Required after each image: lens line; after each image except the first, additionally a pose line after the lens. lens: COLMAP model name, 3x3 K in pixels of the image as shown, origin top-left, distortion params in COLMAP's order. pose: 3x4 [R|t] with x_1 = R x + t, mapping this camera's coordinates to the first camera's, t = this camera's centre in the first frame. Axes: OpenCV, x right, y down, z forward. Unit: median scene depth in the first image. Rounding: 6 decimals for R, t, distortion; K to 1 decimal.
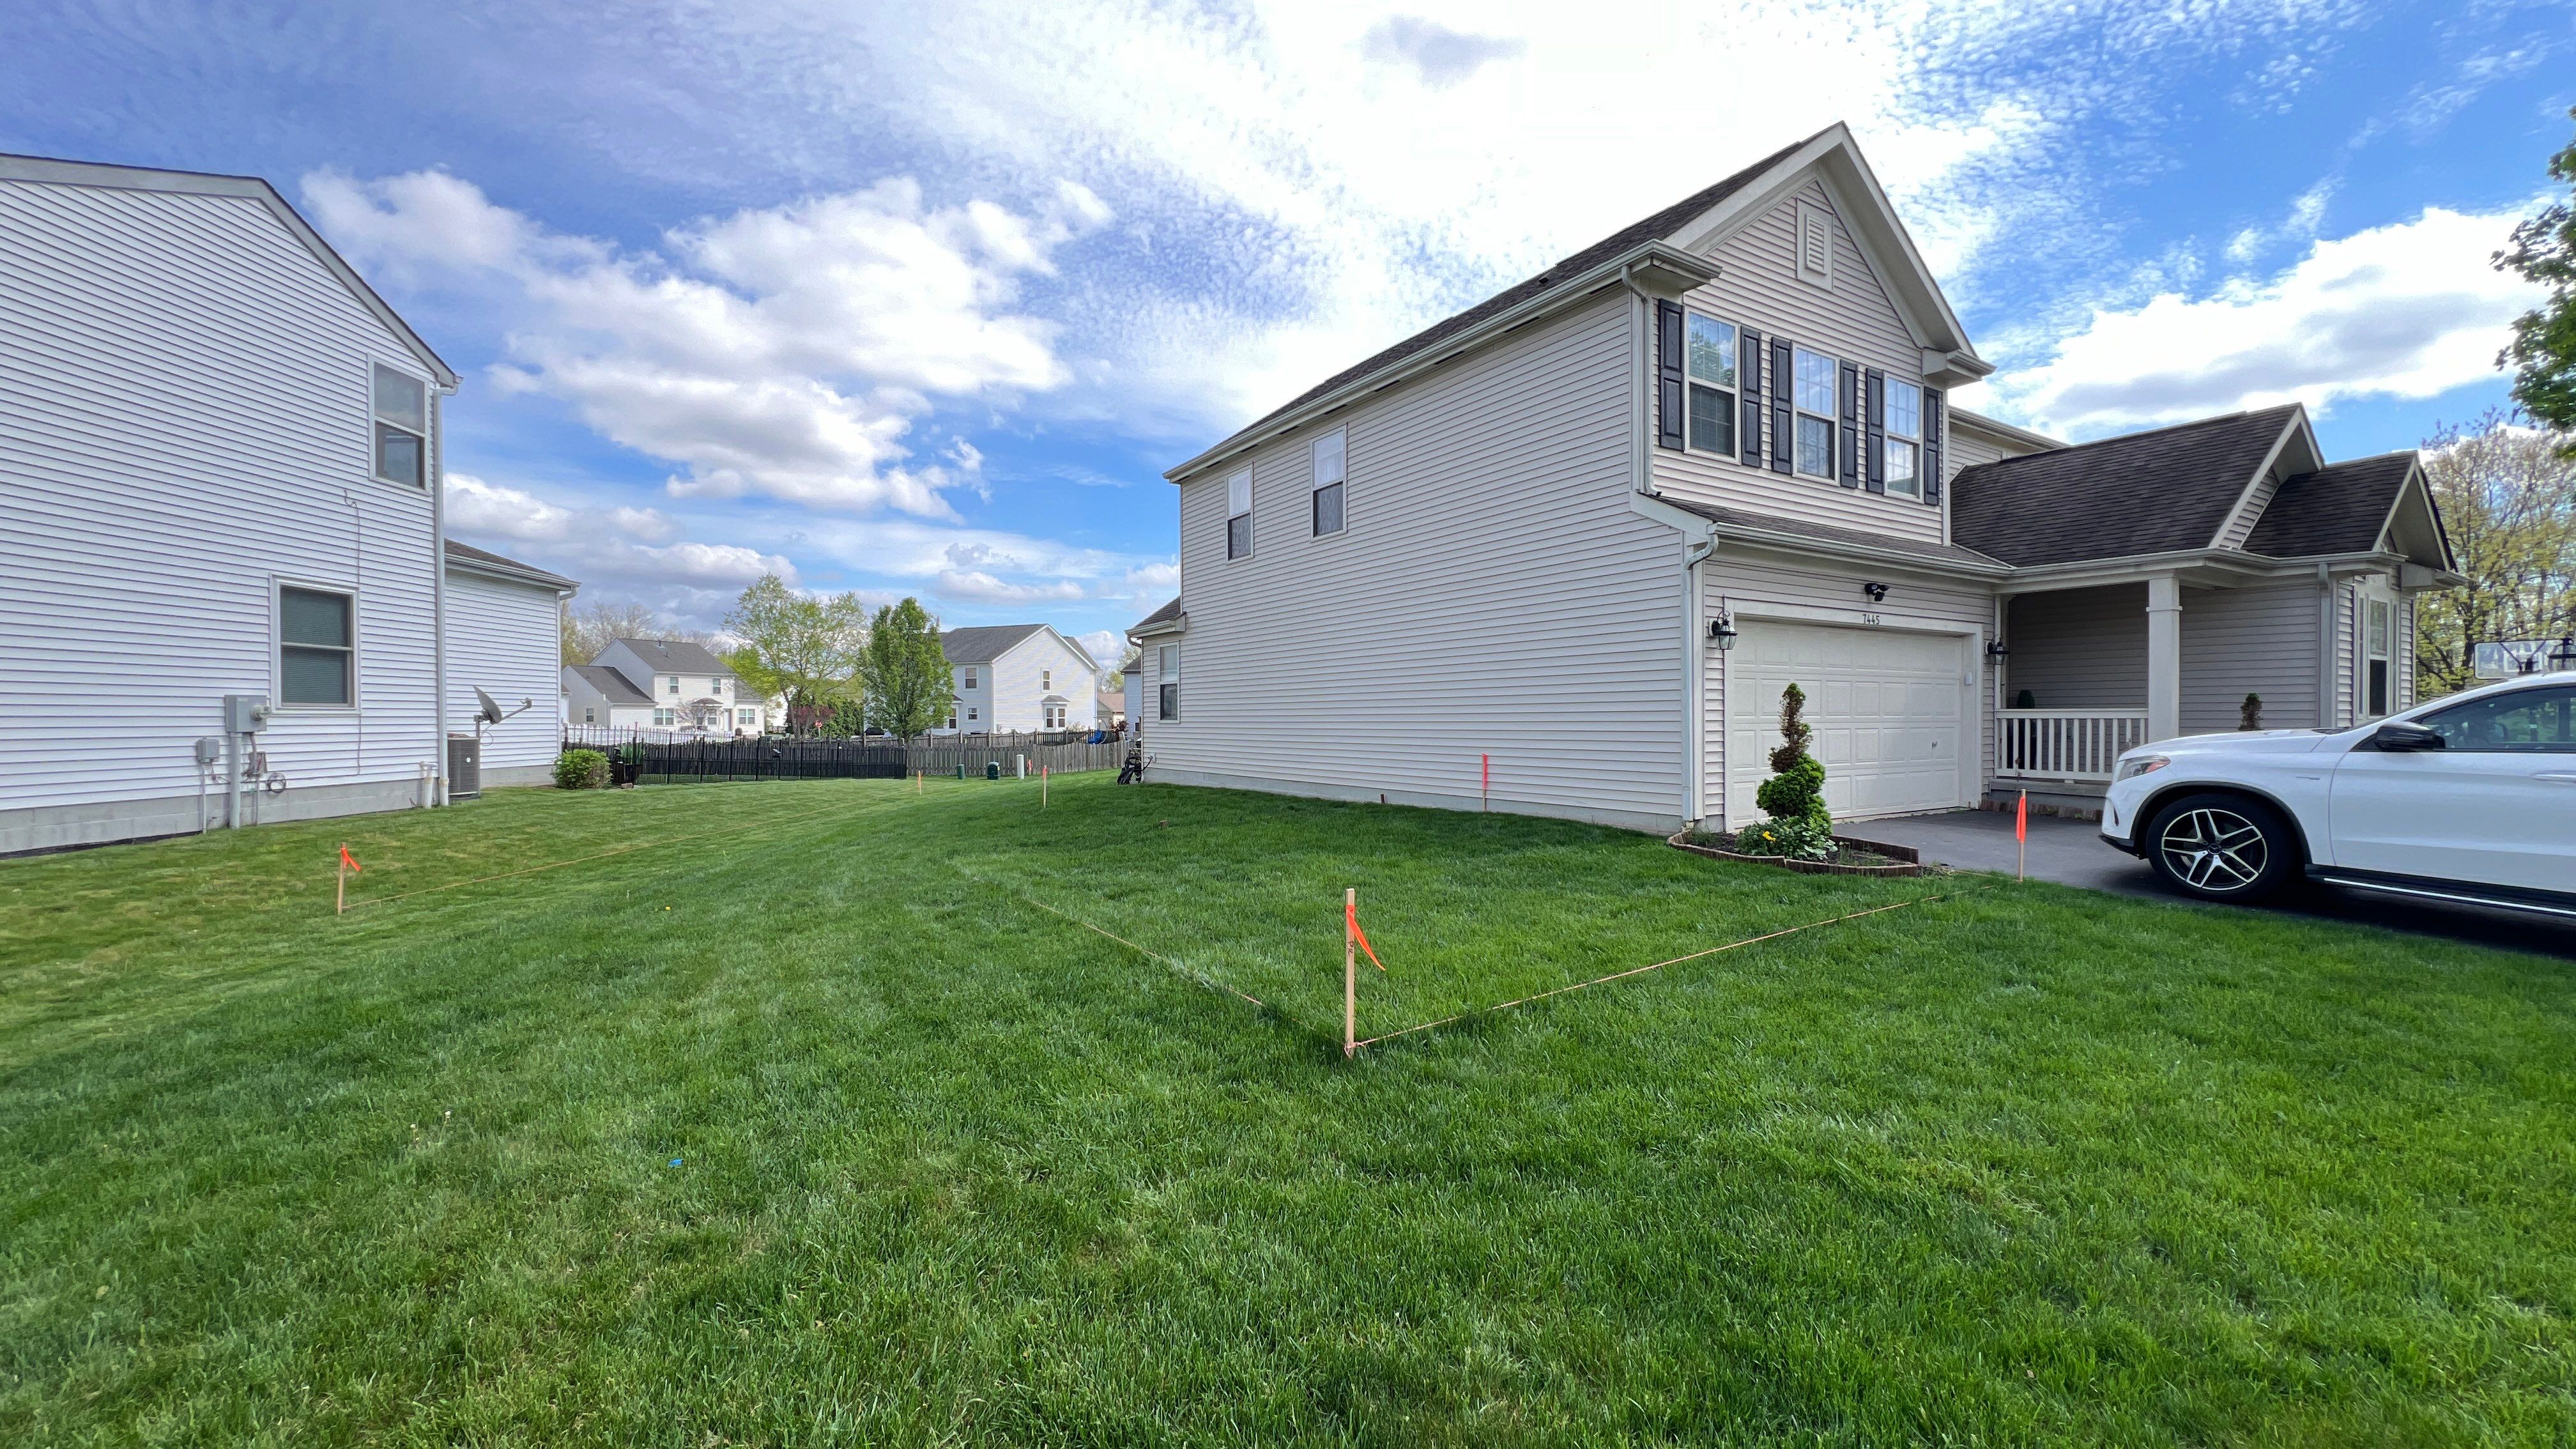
lens RADIAL K [[1012.8, 0, 1288.3], [0, 1012.8, 725.4], [0, 0, 1]] dist [-0.002471, -0.000053]
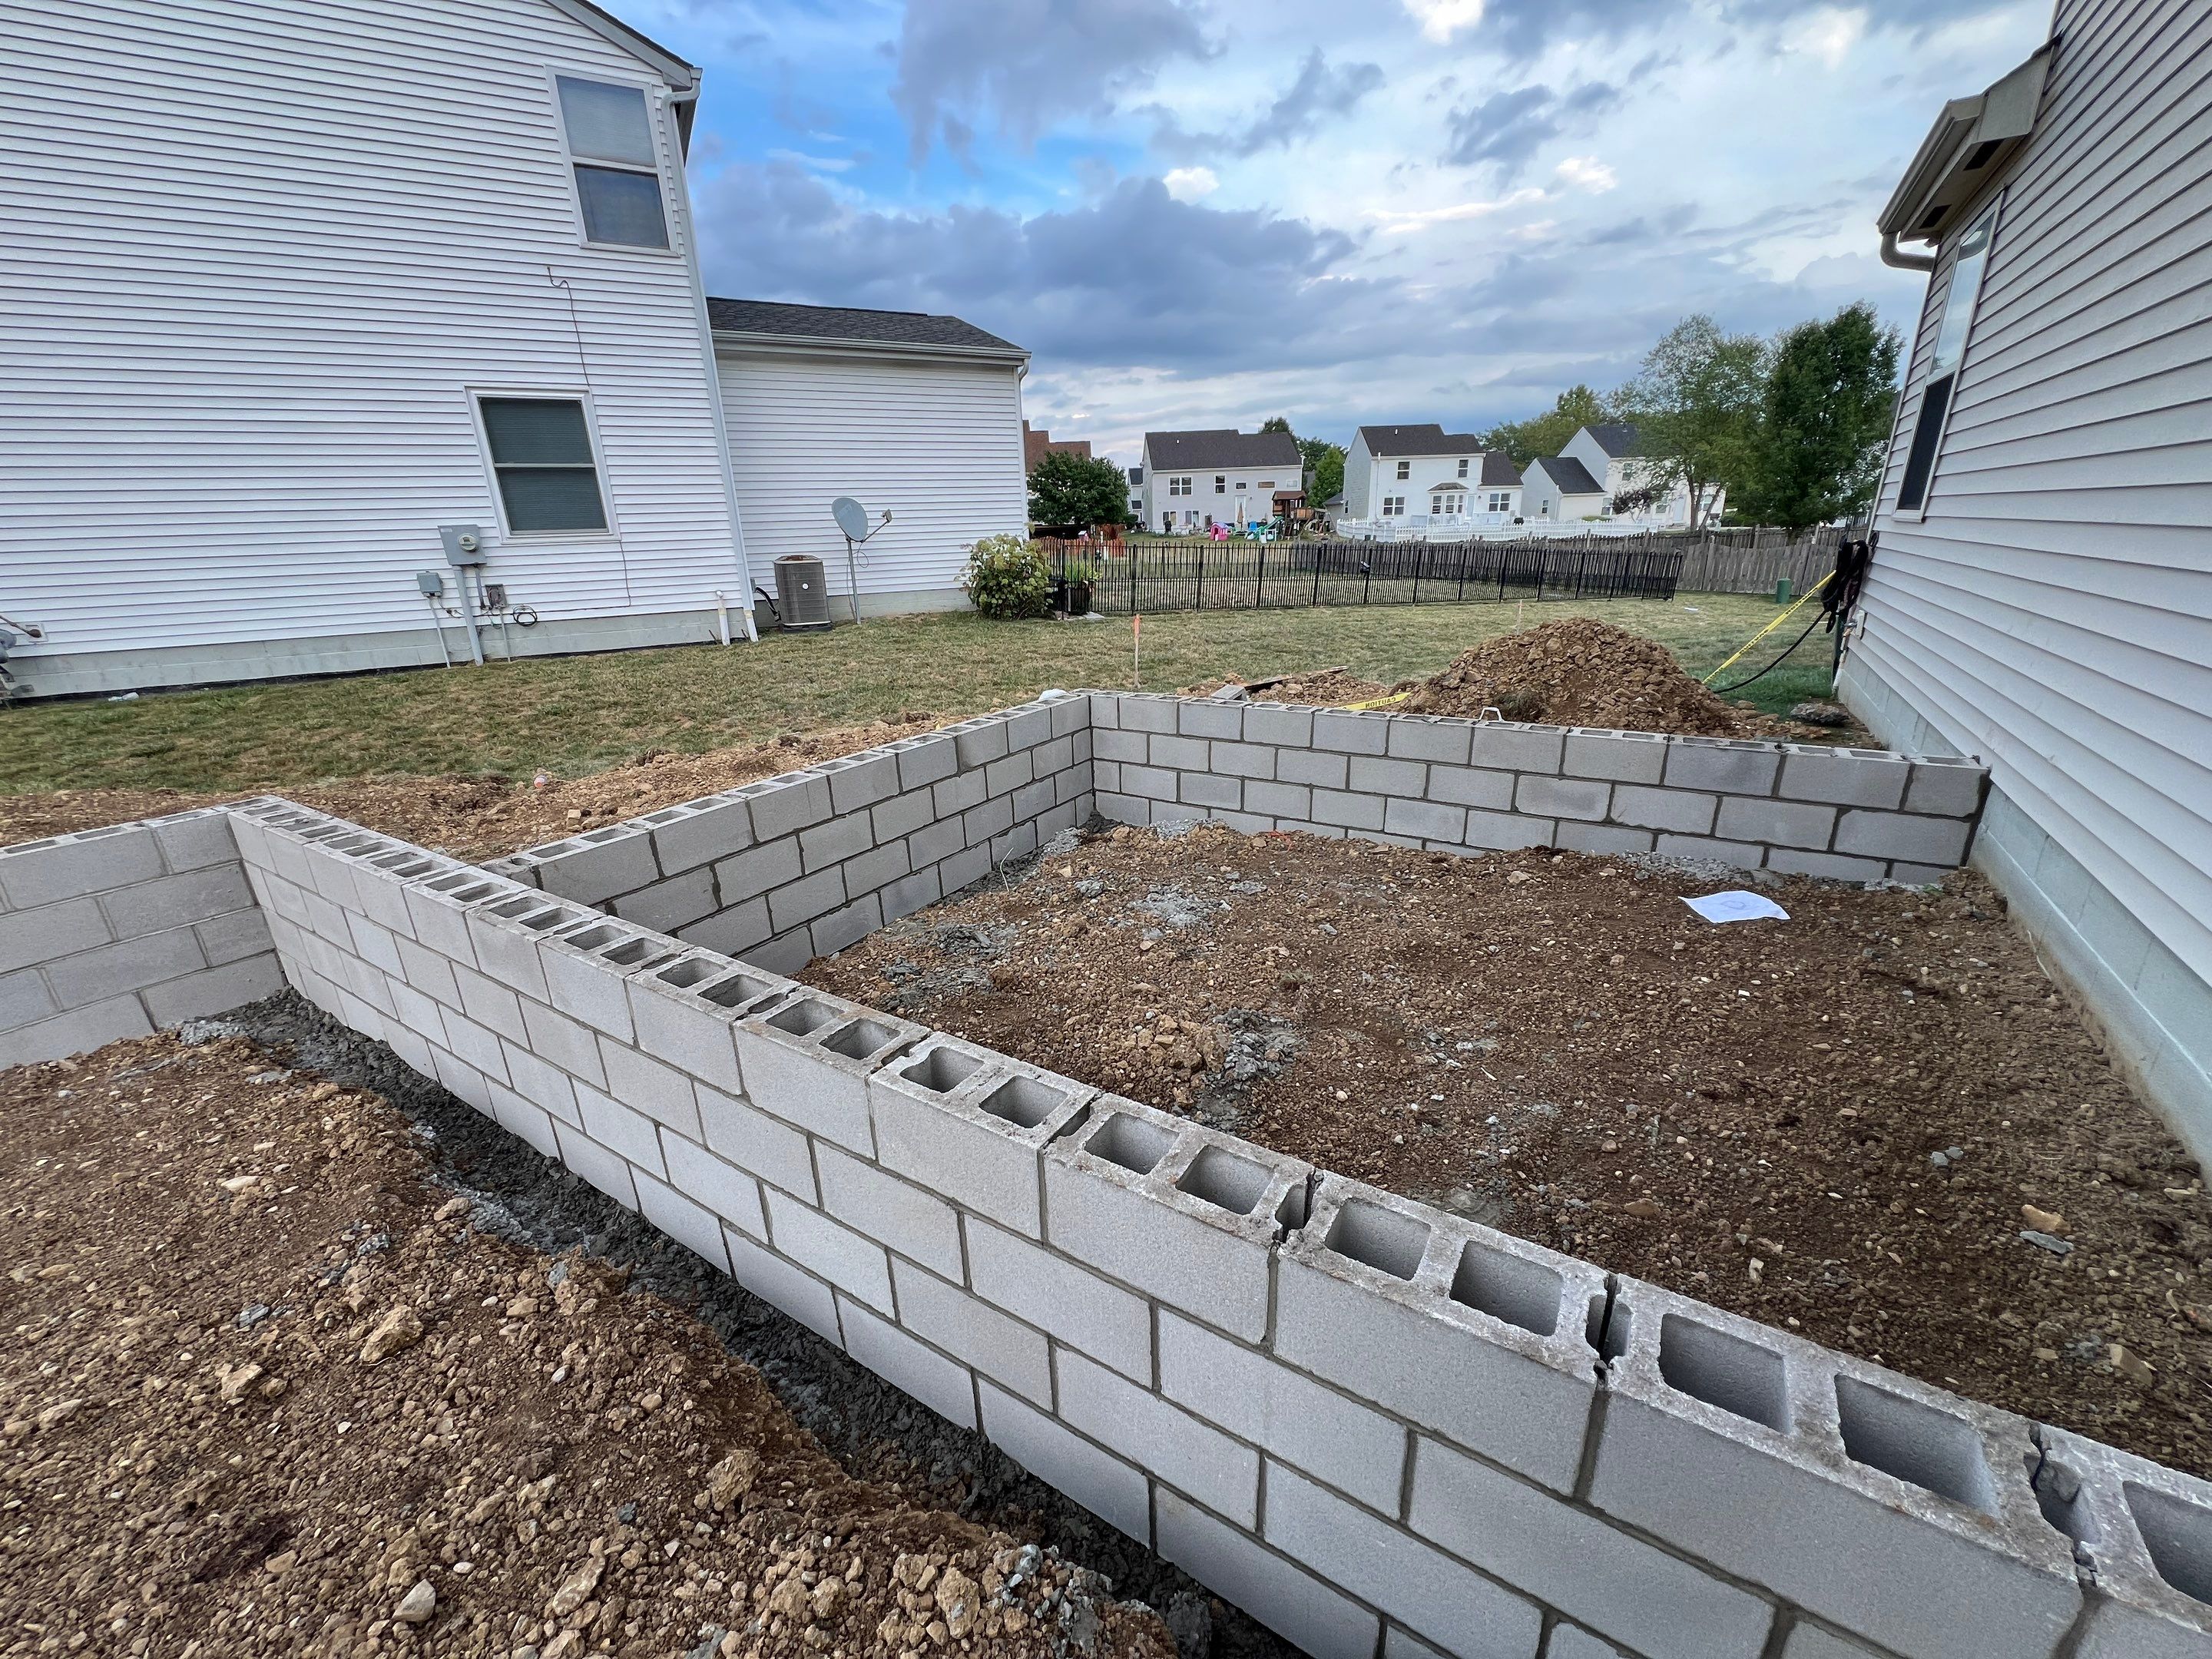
lens RADIAL K [[876.0, 0, 1111.6], [0, 876.0, 834.1], [0, 0, 1]] dist [-0.008700, 0.001690]
pose [[0.427514, 0.289819, -0.856292, 0.050118], [0.024874, 0.943087, 0.331614, -0.010623], [0.903666, -0.163069, 0.395974, 1.057087]]
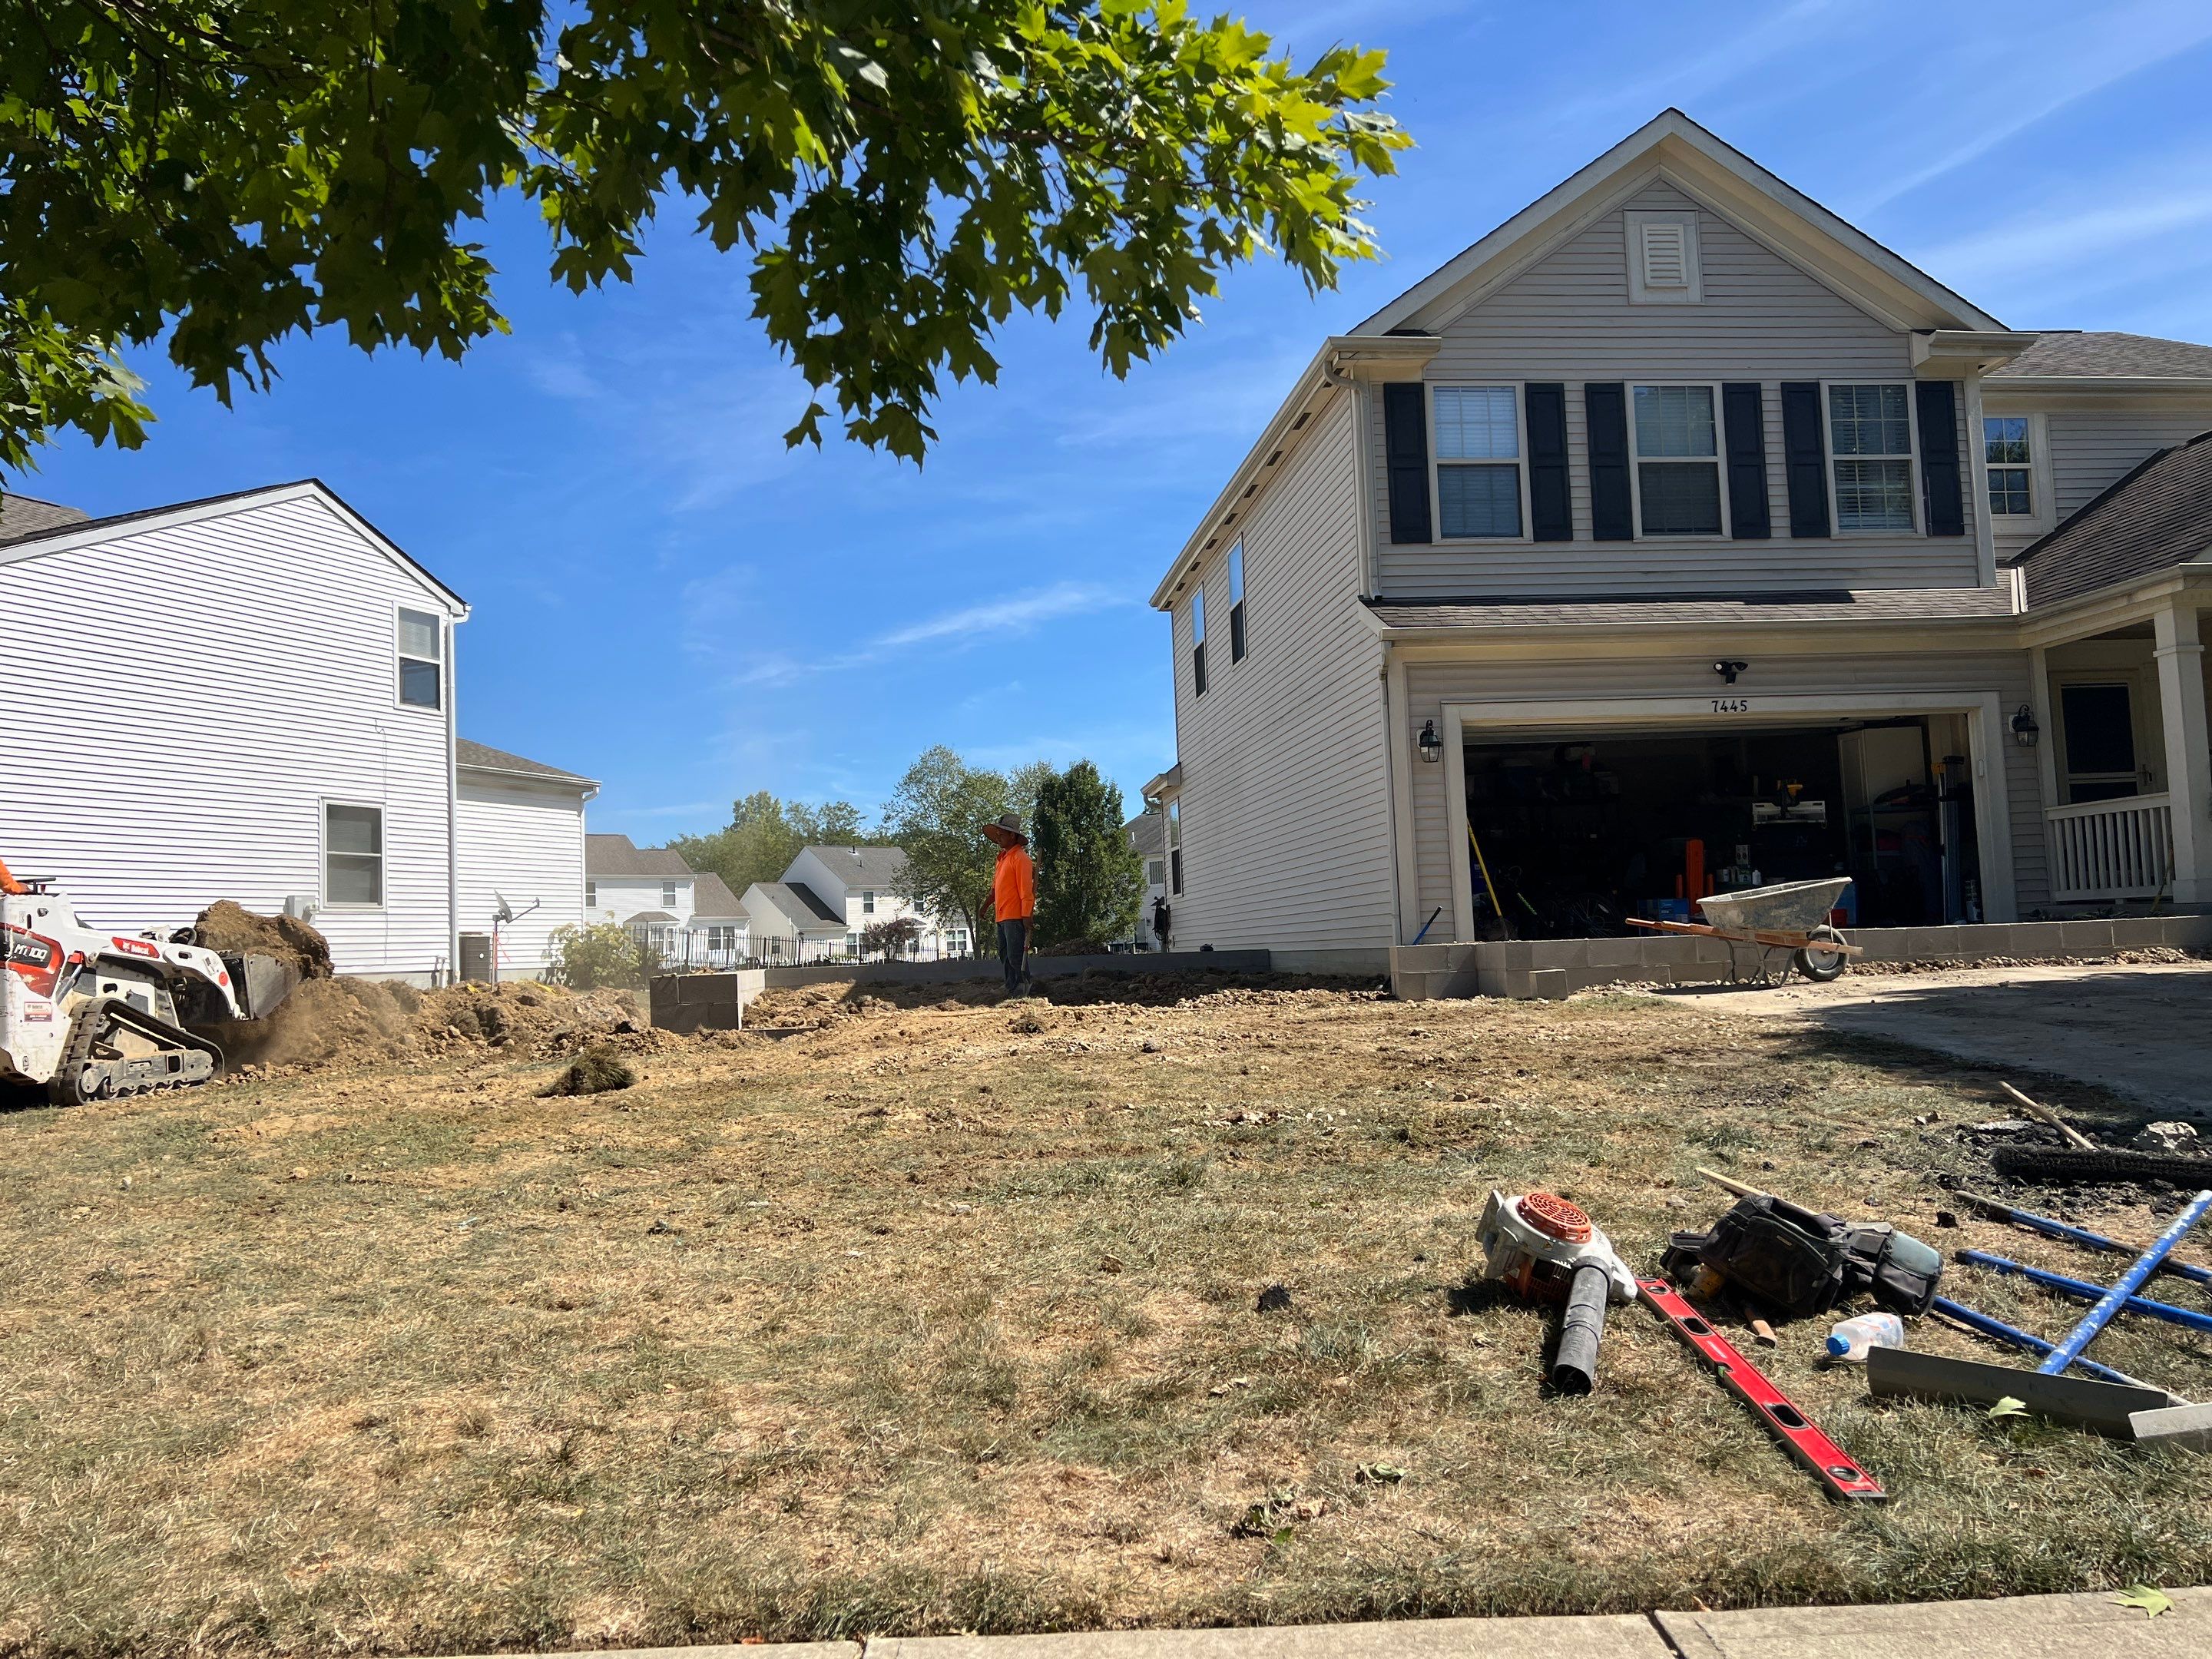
lens RADIAL K [[1655.2, 0, 1108.3], [0, 1655.2, 831.6], [0, 0, 1]] dist [0.044789, -0.049841]
pose [[0.902631, -0.064416, -0.425568, 0.640567], [0.034278, 0.996355, -0.078109, 0.074467], [0.429048, 0.055915, 0.901549, -0.365840]]
